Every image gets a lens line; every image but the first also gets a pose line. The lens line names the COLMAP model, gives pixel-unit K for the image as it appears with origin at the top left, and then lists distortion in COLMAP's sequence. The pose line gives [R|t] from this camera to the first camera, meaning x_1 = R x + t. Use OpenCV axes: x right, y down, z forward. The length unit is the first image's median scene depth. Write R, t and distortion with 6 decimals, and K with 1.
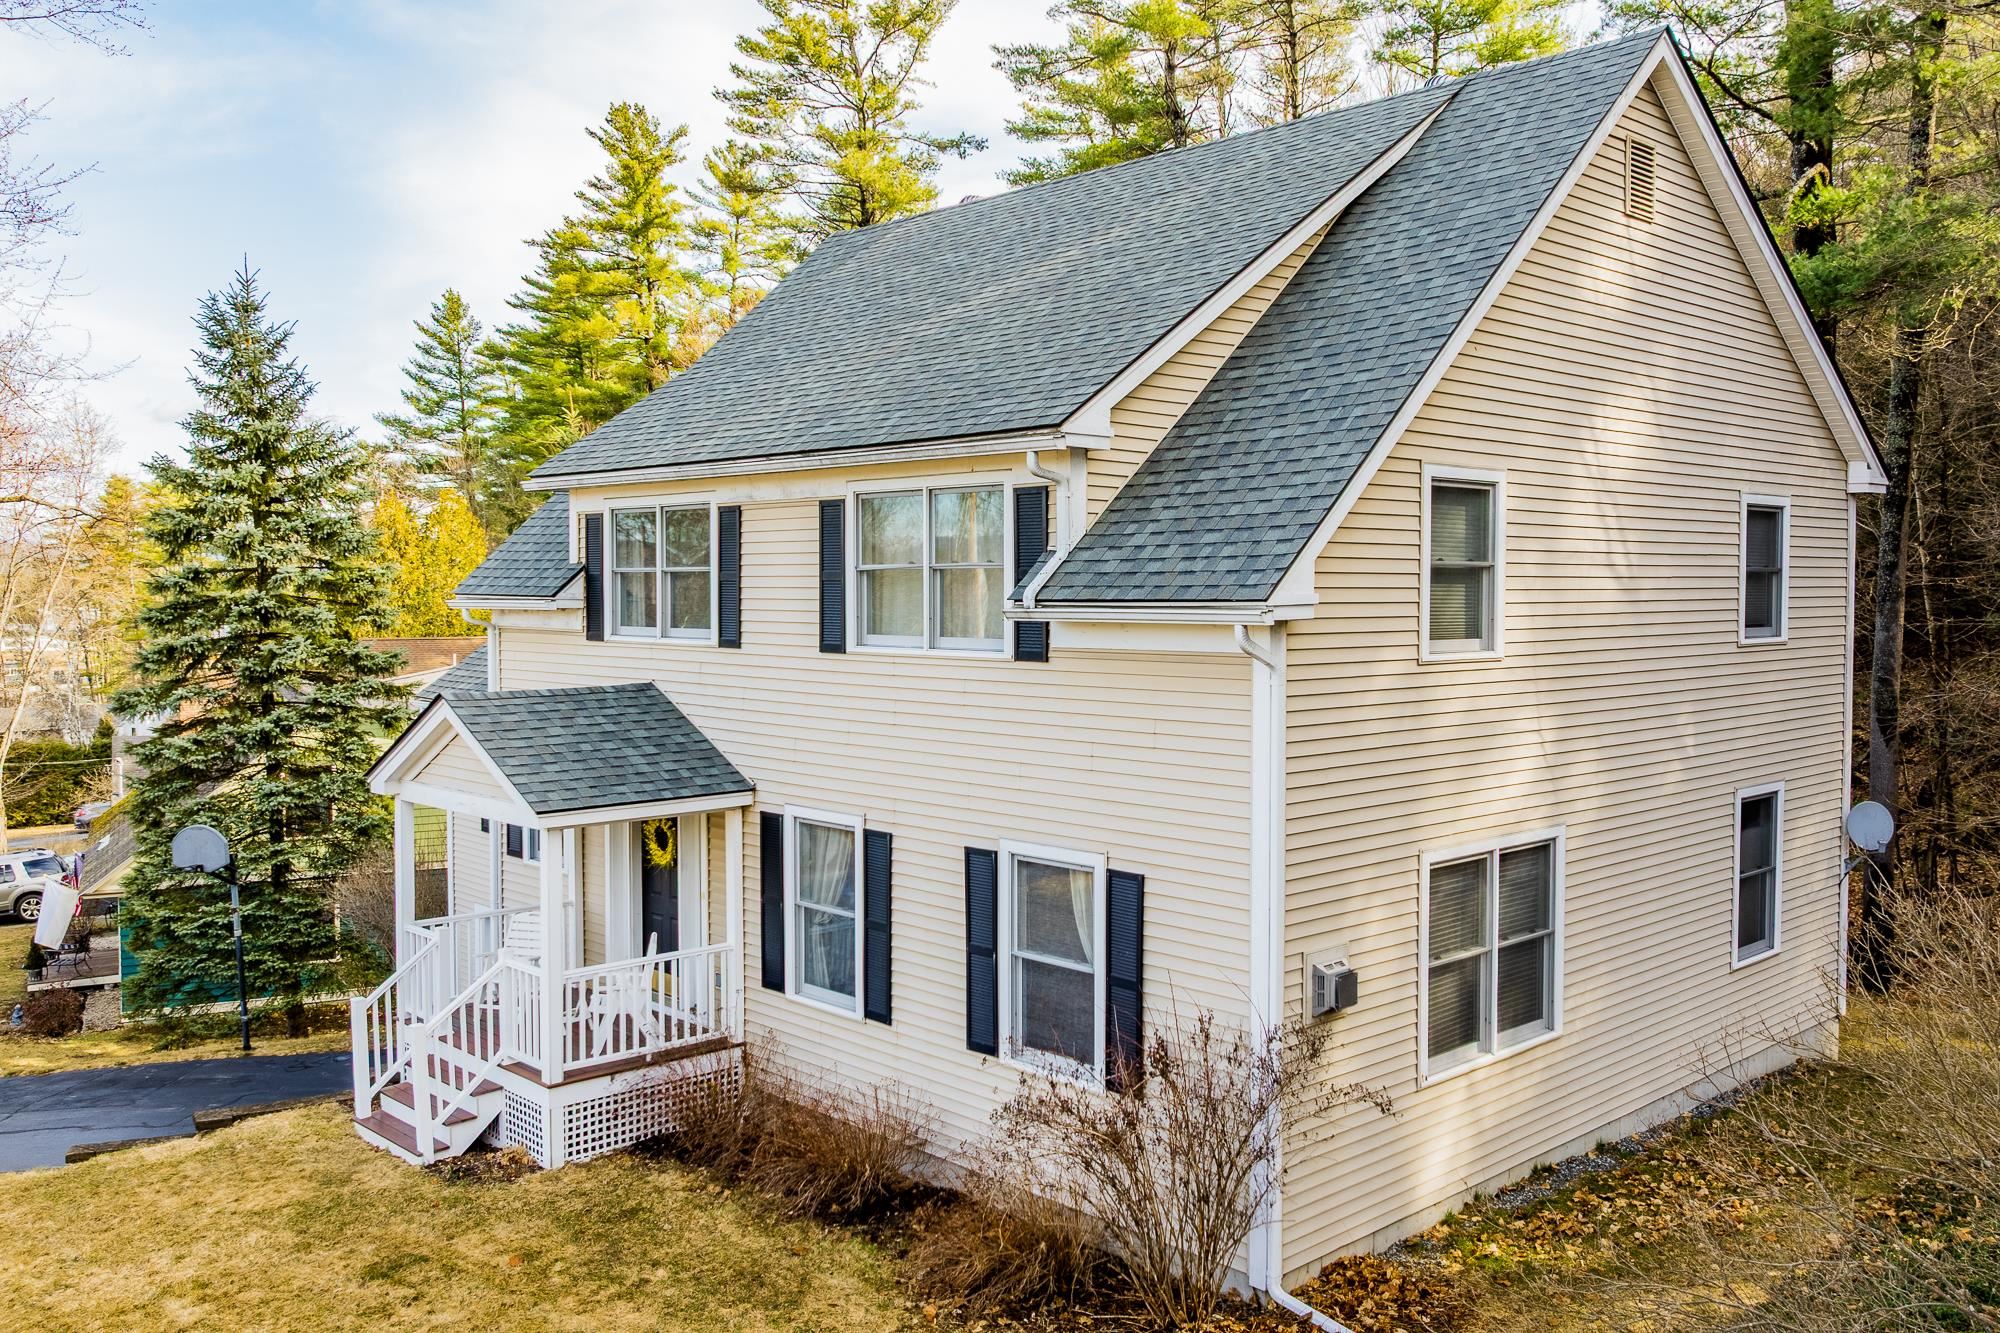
lens RADIAL K [[1672.8, 0, 1003.2], [0, 1672.8, 661.3], [0, 0, 1]] dist [-0.020277, -0.009074]
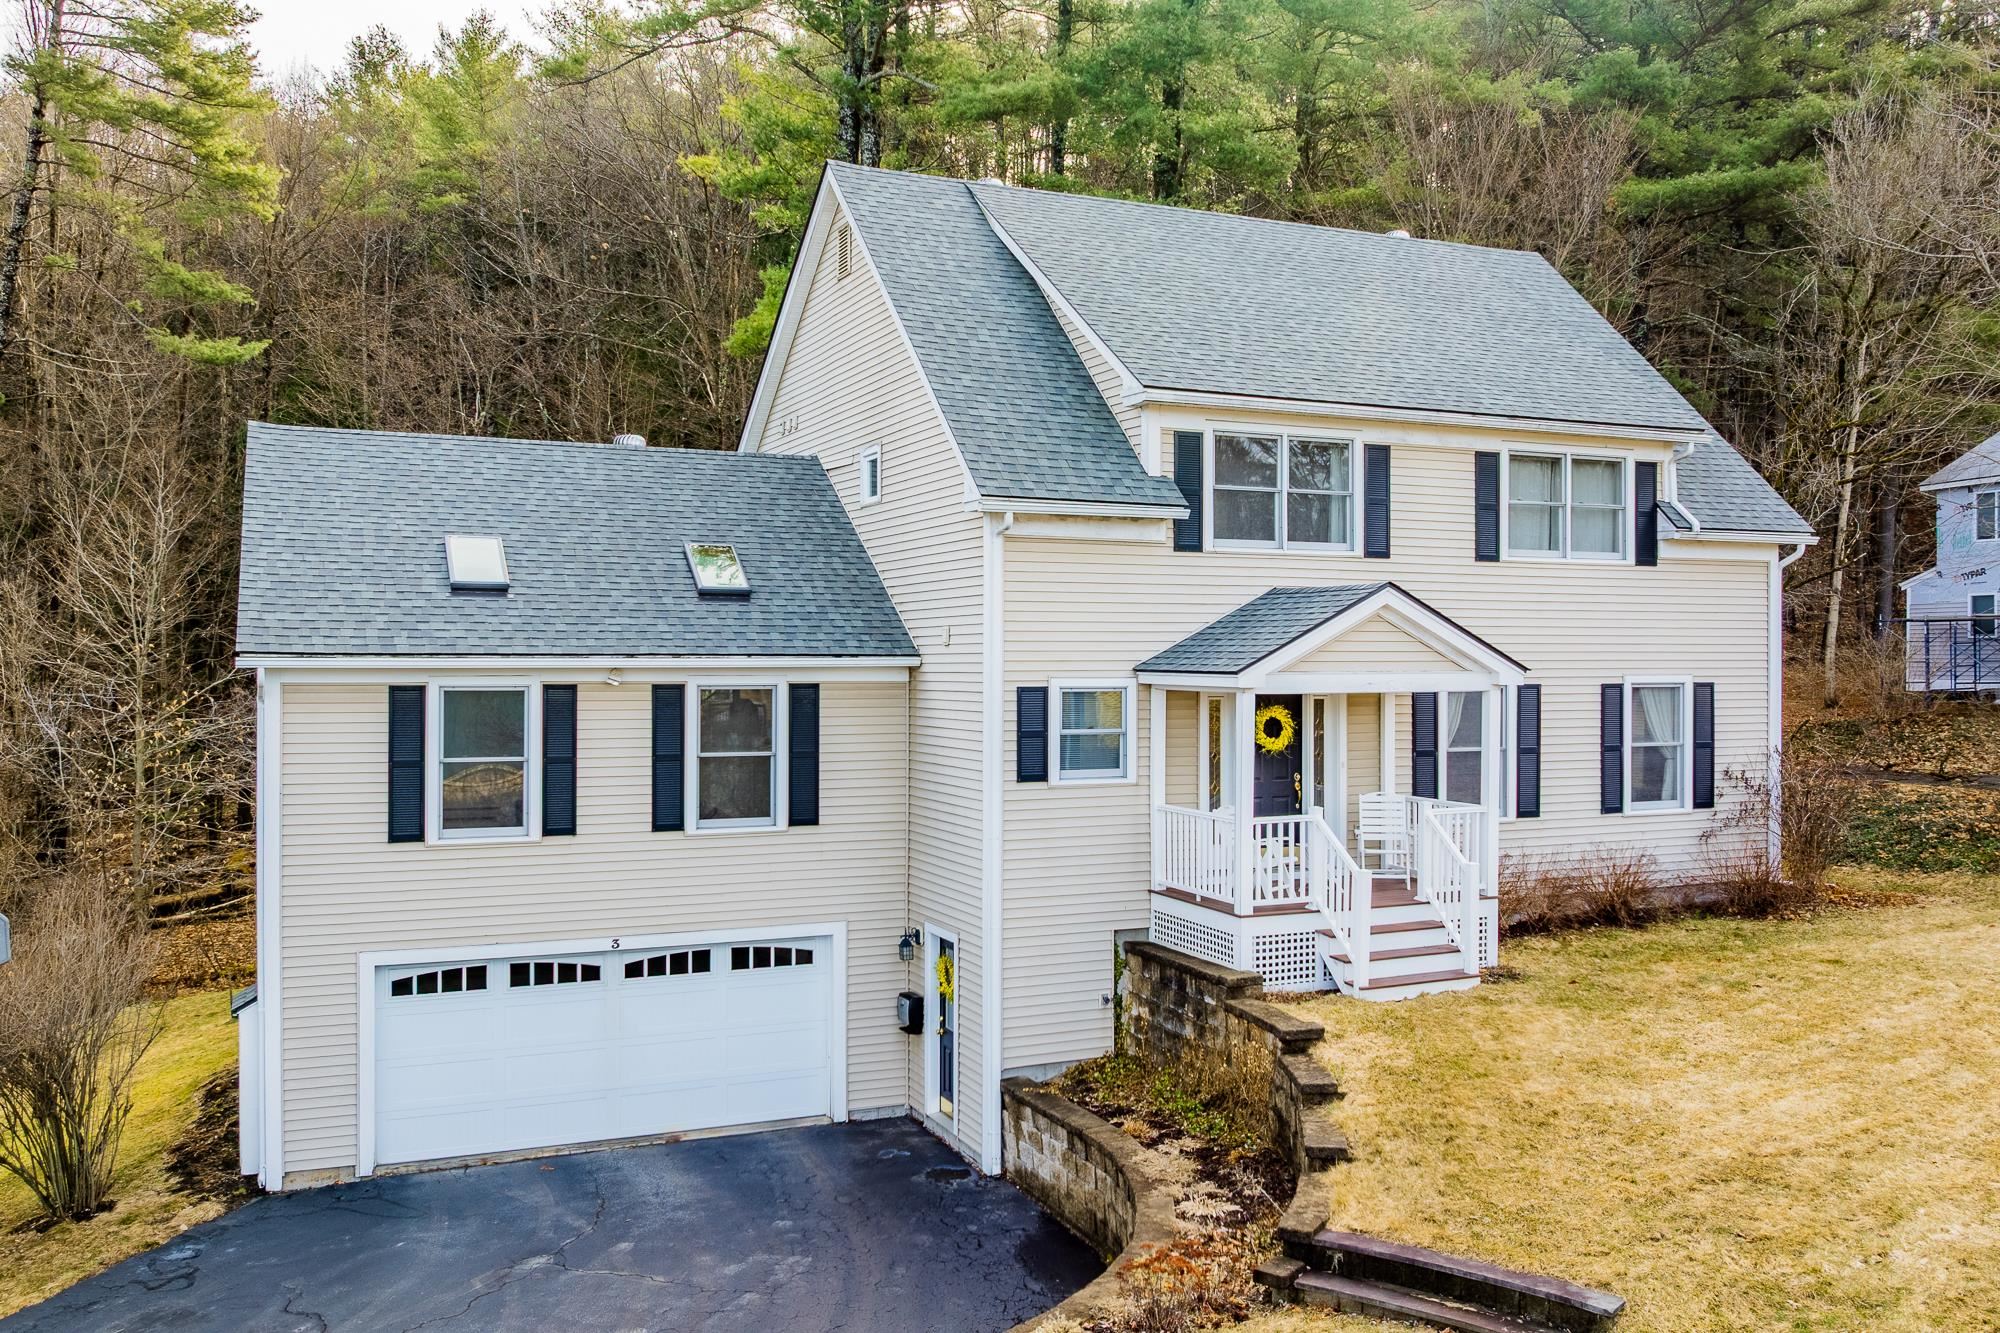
lens RADIAL K [[1672.8, 0, 989.2], [0, 1672.8, 666.7], [0, 0, 1]] dist [-0.020277, -0.009074]
pose [[0.340115, 0.005442, 0.940368, -1.560058], [0.044766, 0.998756, -0.021971, 0.095156], [-0.939318, 0.049569, 0.339448, 0.927751]]
